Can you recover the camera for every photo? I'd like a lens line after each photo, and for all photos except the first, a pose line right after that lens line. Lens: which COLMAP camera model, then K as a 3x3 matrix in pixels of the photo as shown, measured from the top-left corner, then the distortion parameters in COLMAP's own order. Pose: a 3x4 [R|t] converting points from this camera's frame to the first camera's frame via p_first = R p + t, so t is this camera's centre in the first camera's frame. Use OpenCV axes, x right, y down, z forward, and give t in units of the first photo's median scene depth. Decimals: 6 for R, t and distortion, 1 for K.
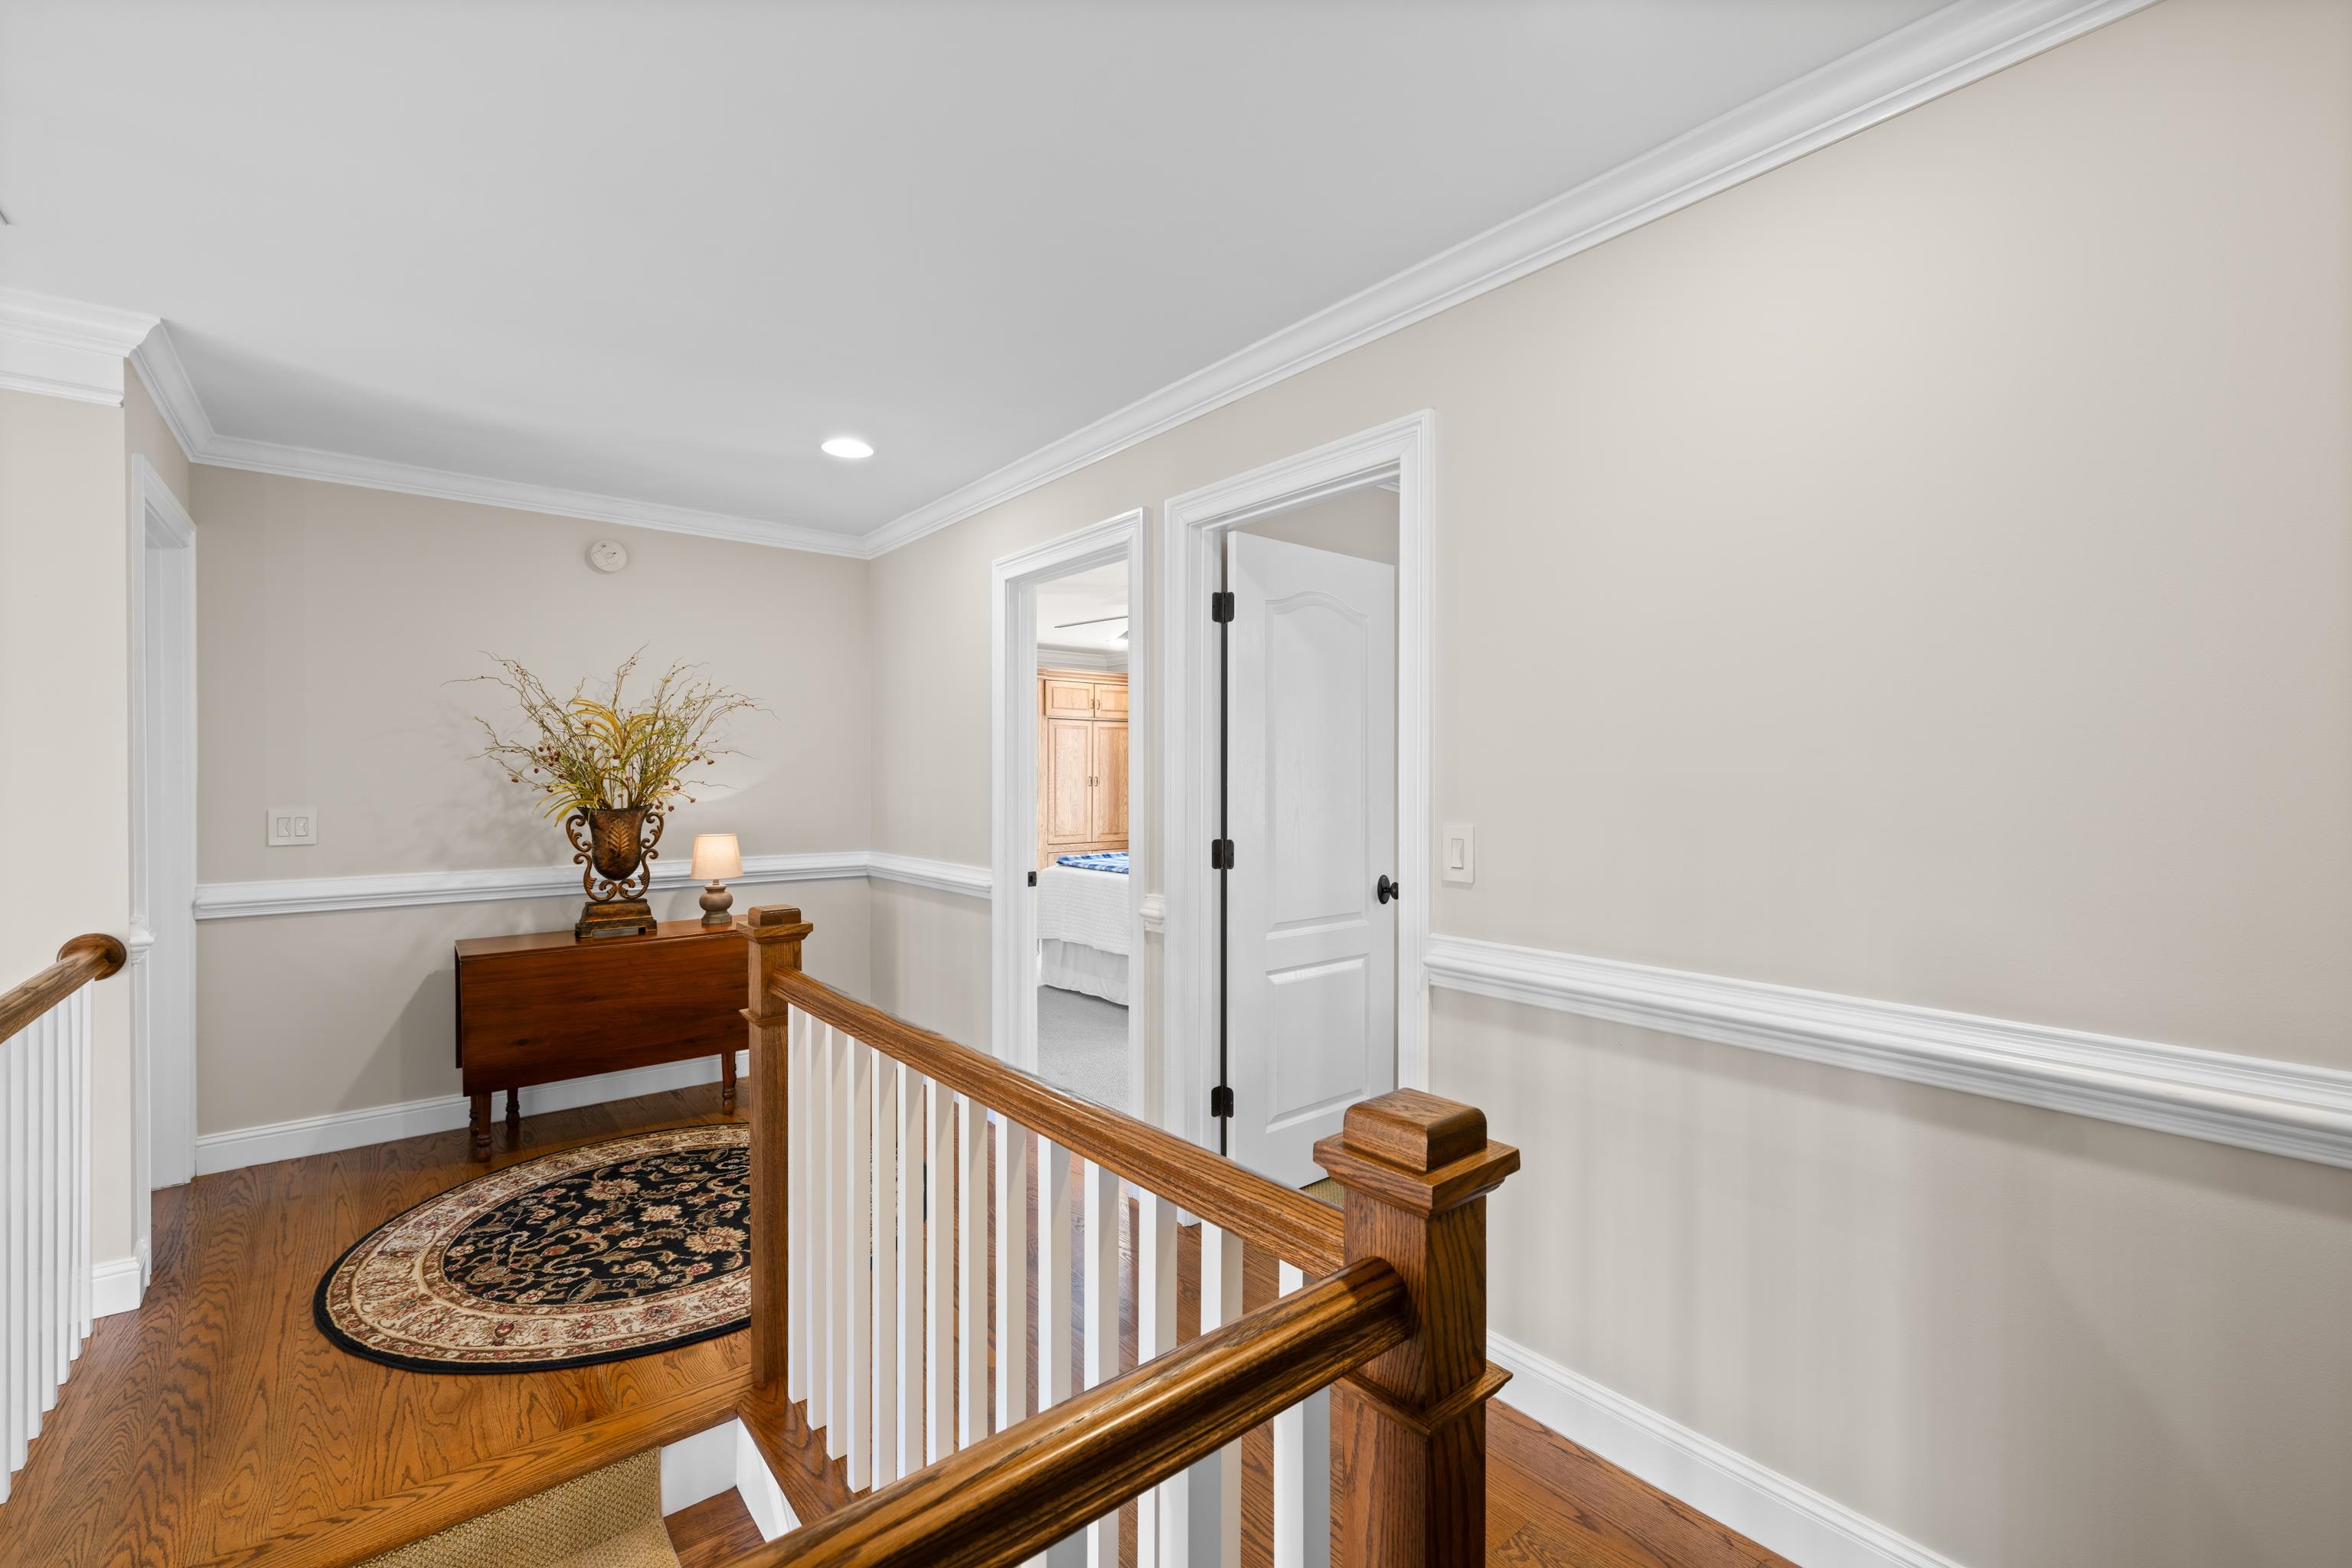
lens RADIAL K [[1001.0, 0, 1178.2], [0, 1001.0, 783.4], [0, 0, 1]] dist [-0.002405, 0.000077]
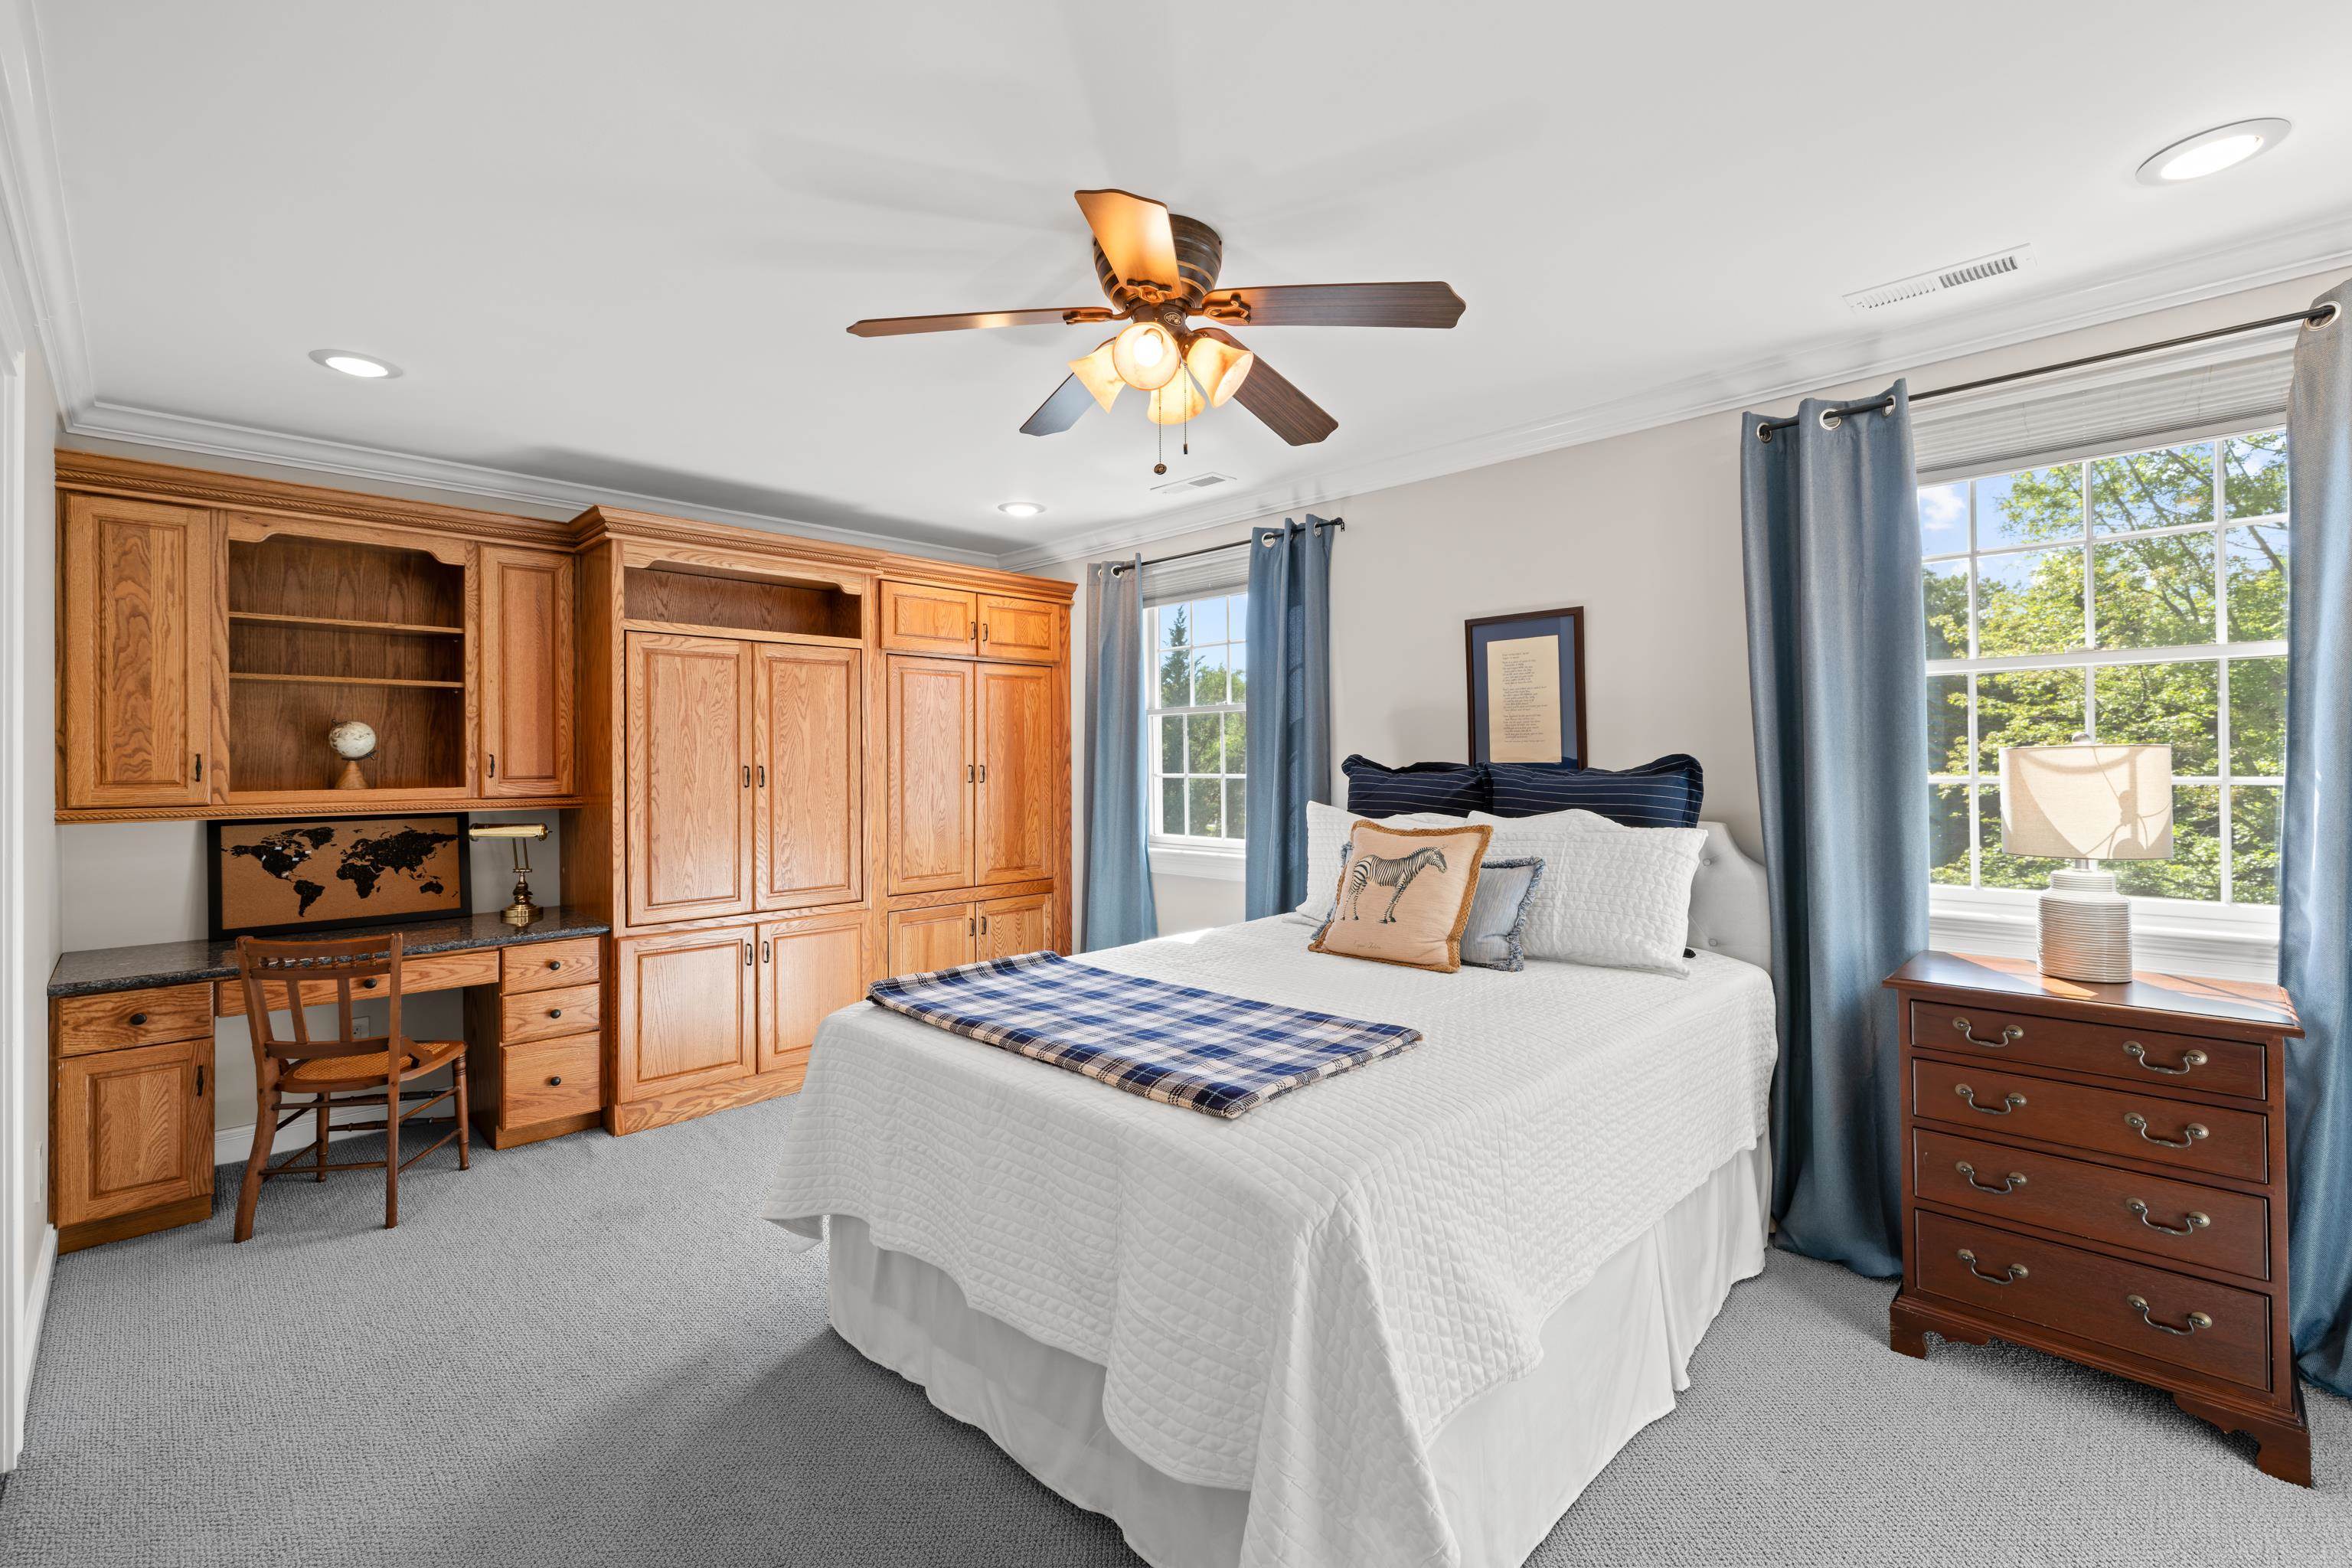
lens RADIAL K [[1001.0, 0, 1174.3], [0, 1001.0, 765.4], [0, 0, 1]] dist [-0.002405, 0.000077]
pose [[0.994716, -0.002918, 0.102627, -0.033881], [0.003223, 0.999991, -0.002813, -0.005014], [-0.102617, 0.003129, 0.994716, 0.453962]]
